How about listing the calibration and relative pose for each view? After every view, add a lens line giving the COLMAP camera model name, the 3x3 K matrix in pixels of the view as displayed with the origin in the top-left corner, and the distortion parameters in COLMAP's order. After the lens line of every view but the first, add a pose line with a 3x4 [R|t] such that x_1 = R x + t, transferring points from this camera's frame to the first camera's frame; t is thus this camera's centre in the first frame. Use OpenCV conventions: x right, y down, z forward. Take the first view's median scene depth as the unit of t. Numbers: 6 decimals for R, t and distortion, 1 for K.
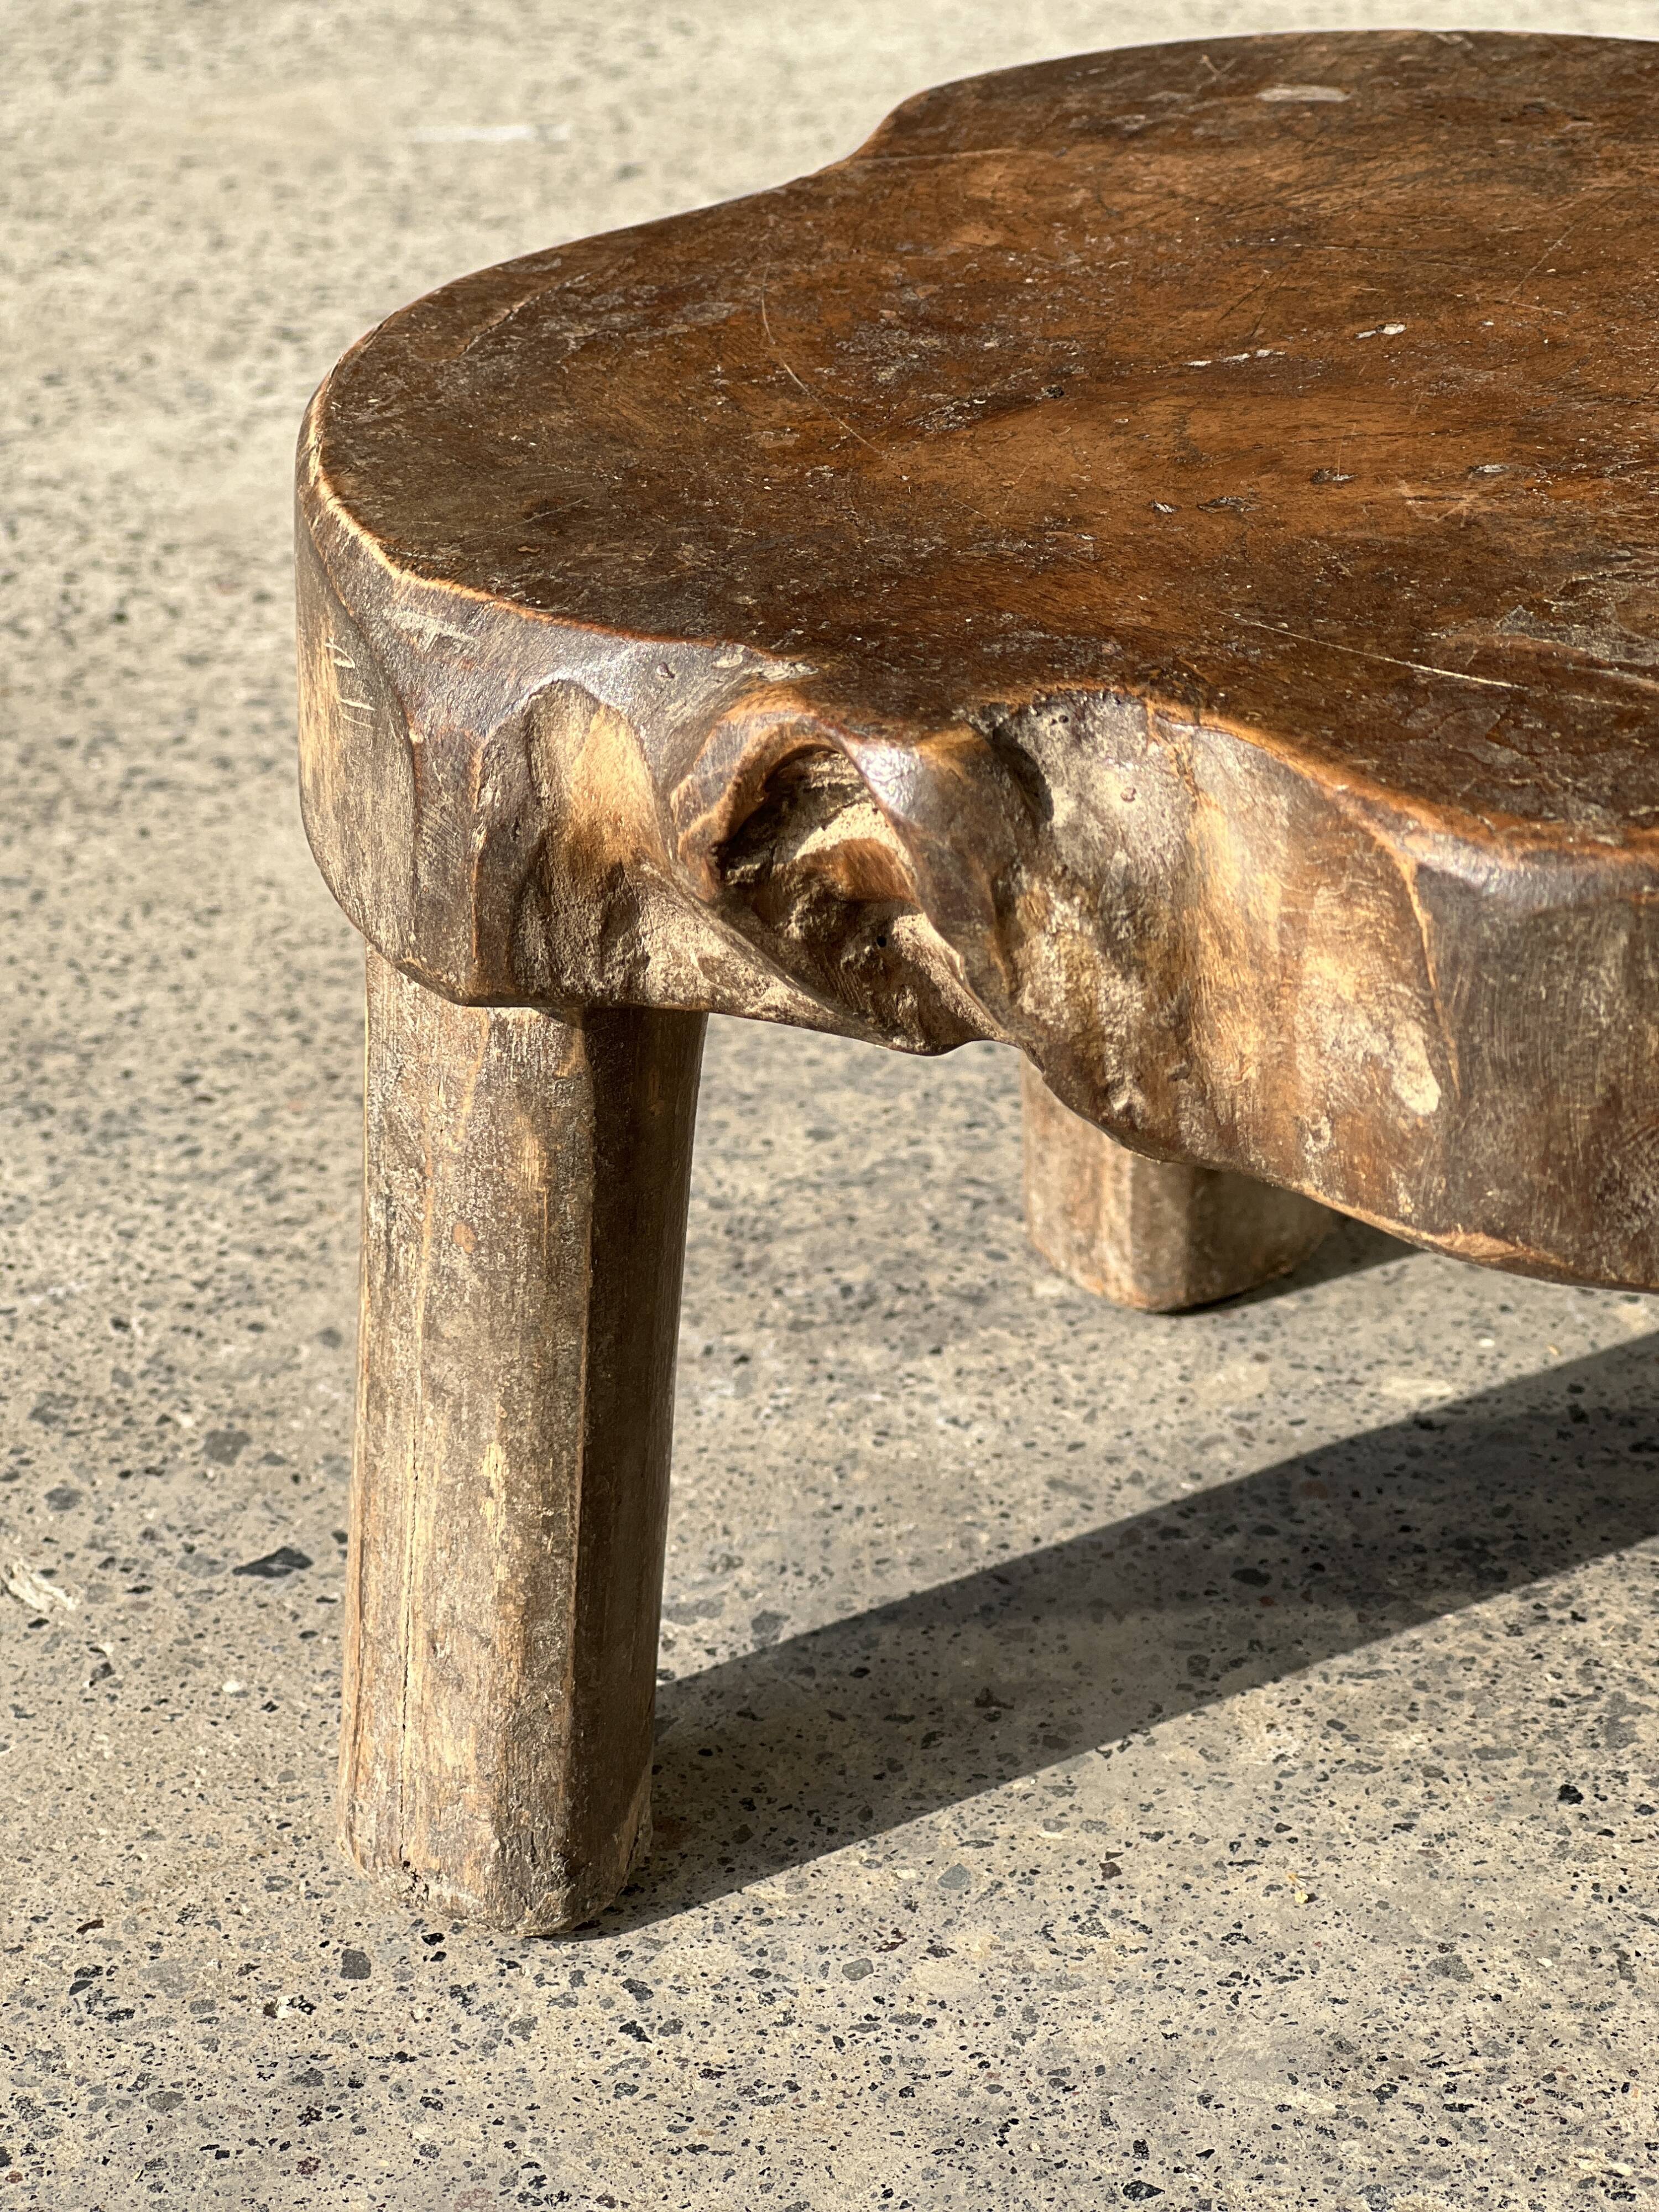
lens RADIAL K [[5013.8, 0, 855.9], [0, 5013.8, 1084.1], [0, 0, 1]] dist [0.151576, 0.000000]
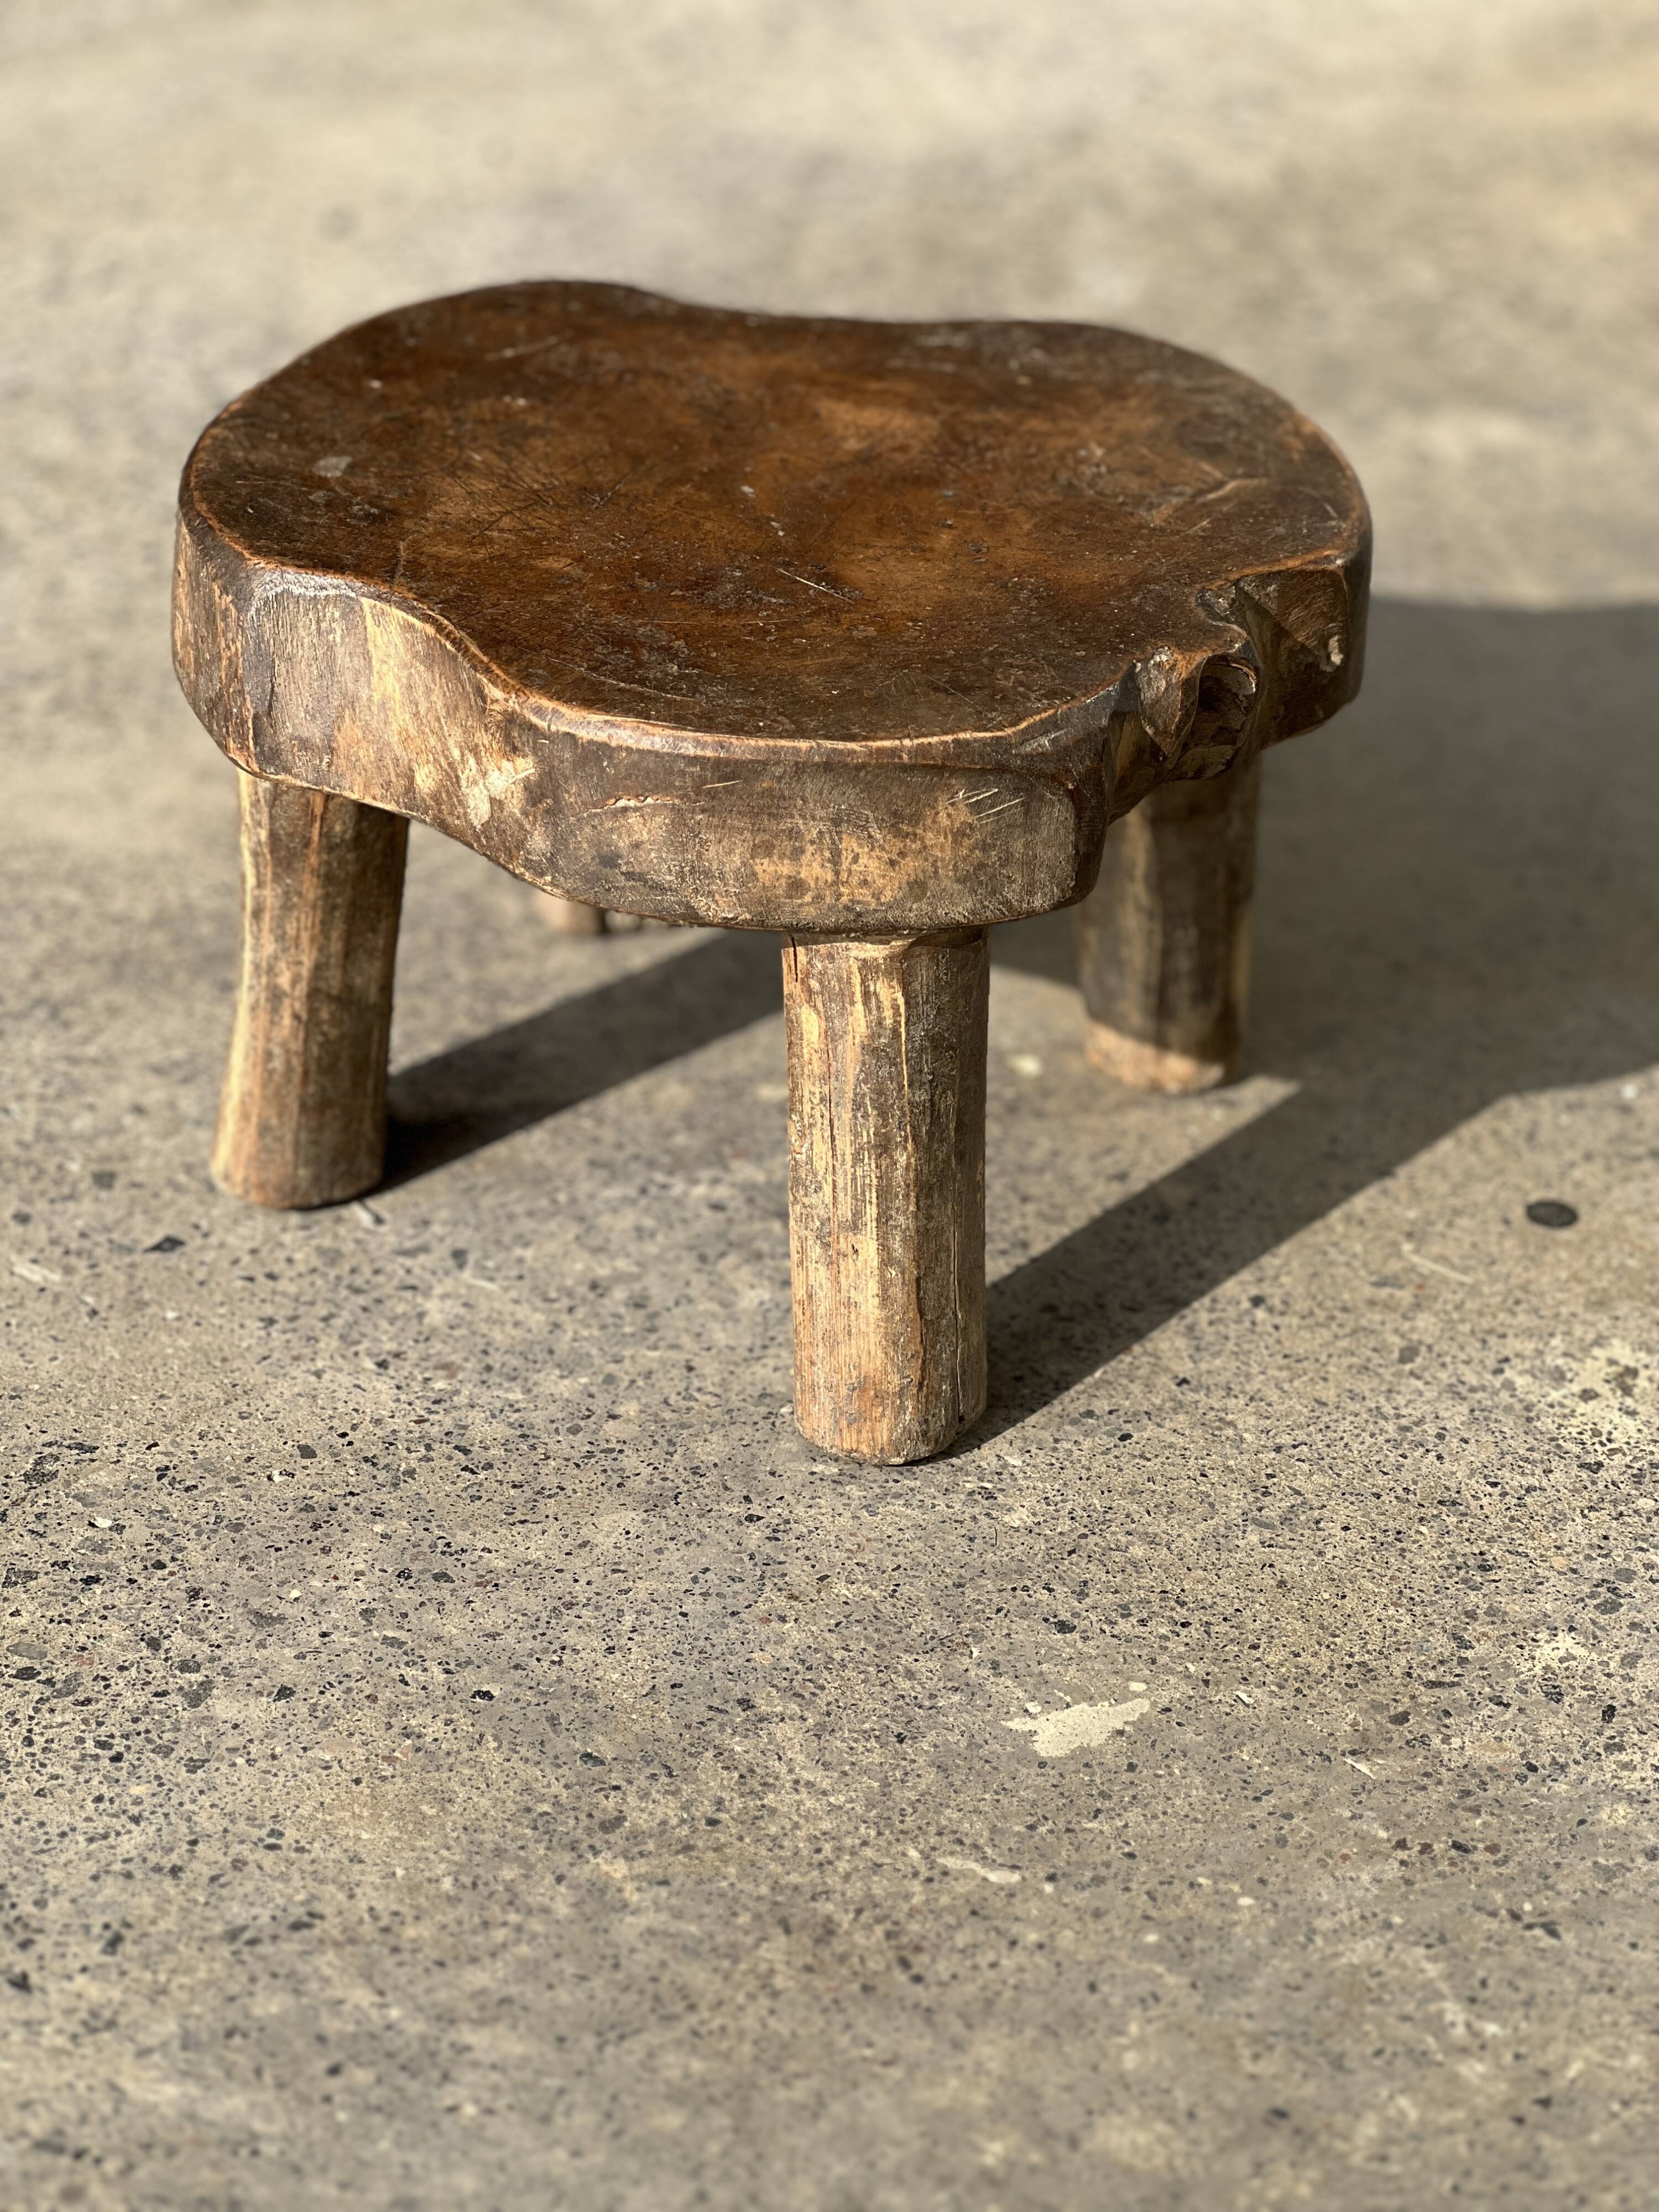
lens RADIAL K [[5013.8, 0, 773.4], [0, 5013.8, 1111.9], [0, 0, 1]] dist [0.151576, 0.000000]
pose [[0.969913, -0.077701, 0.230717, -0.344930], [0.058507, 0.994320, 0.088908, -0.104007], [-0.236315, -0.072734, 0.968950, -0.819526]]
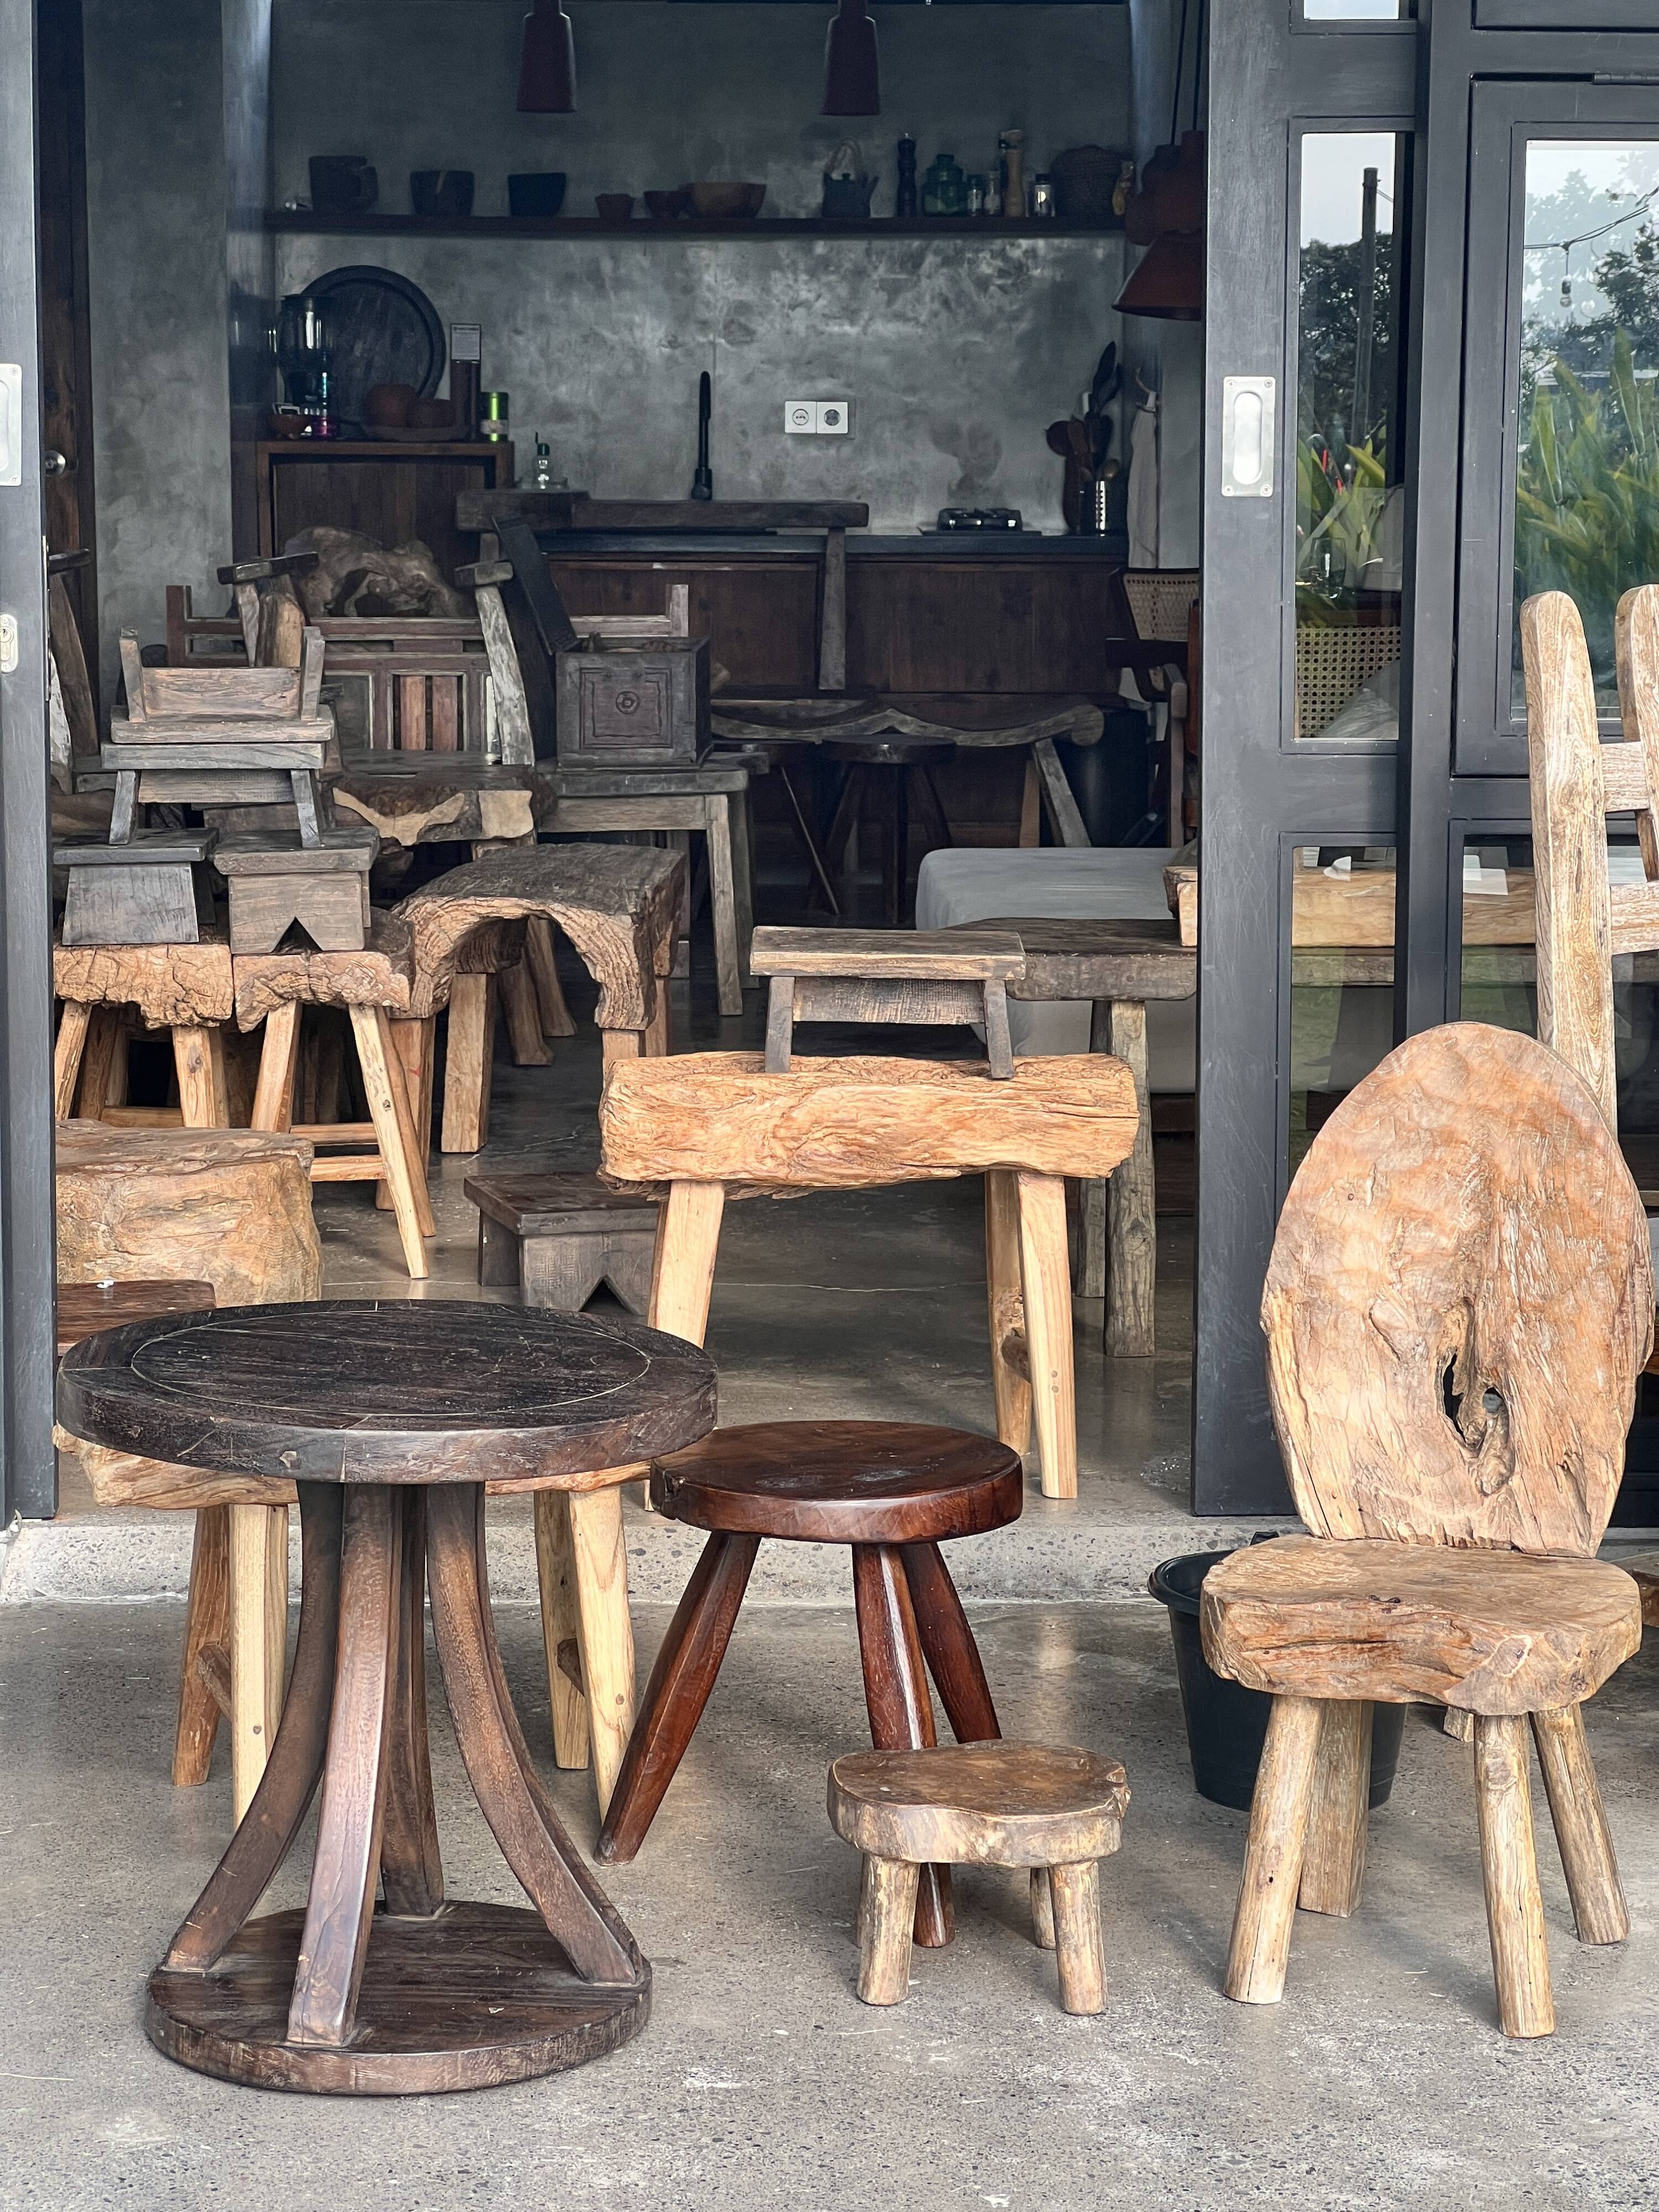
lens RADIAL K [[5013.8, 0, 790.8], [0, 5013.8, 1039.0], [0, 0, 1]] dist [0.151576, 0.000000]
pose [[0.739415, -0.055234, 0.670980, -4.840173], [0.275853, 0.933986, -0.227103, 0.398705], [-0.614142, 0.353015, 0.705839, -4.243296]]
